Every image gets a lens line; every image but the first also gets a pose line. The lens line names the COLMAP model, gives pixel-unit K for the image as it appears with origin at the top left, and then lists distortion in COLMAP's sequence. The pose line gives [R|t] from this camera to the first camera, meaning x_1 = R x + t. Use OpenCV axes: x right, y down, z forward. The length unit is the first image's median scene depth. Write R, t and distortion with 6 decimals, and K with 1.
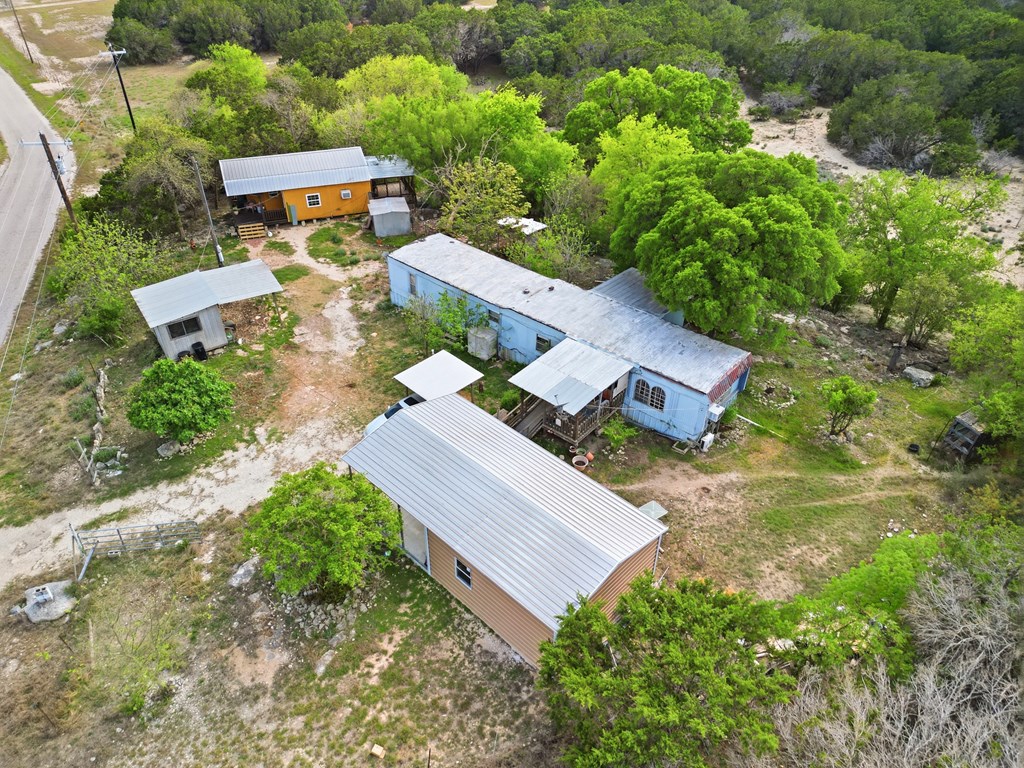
lens RADIAL K [[711.2, 0, 512.0], [0, 711.2, 384.0], [0, 0, 1]] dist [0.109069, -0.133790]
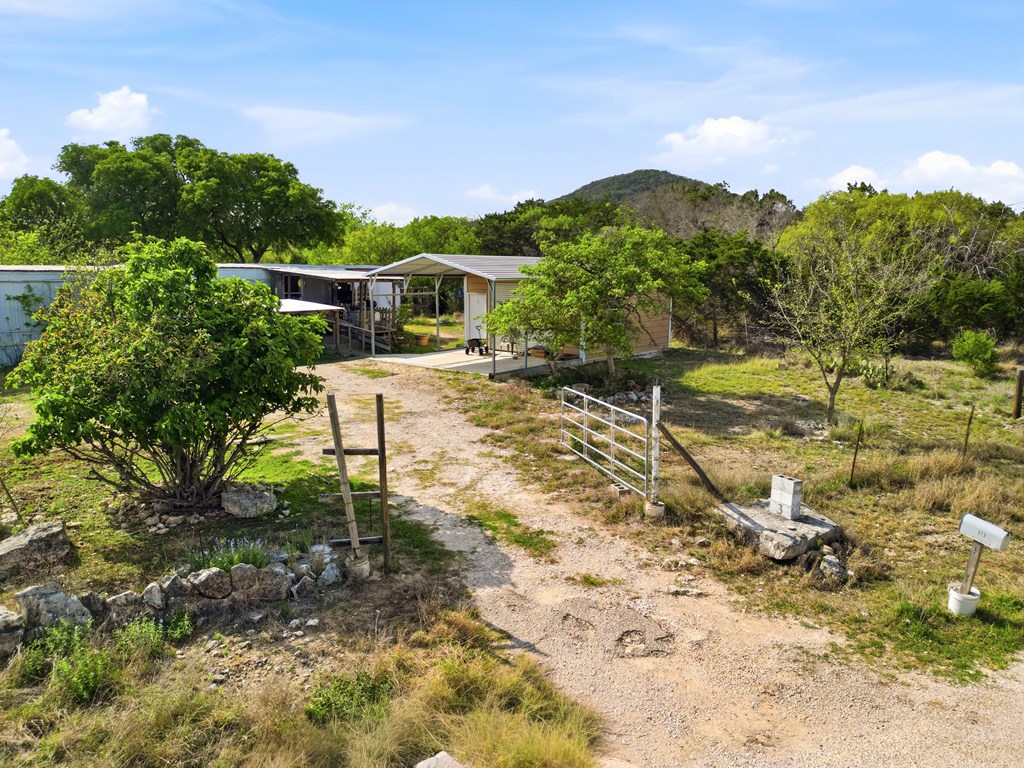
lens RADIAL K [[722.1, 0, 512.0], [0, 722.1, 384.0], [0, 0, 1]] dist [0.031671, -0.008292]
pose [[-0.069040, -0.173053, 0.982490, -0.812834], [0.585540, 0.790326, 0.180352, 0.055838], [-0.807698, 0.587739, 0.046765, 0.844789]]
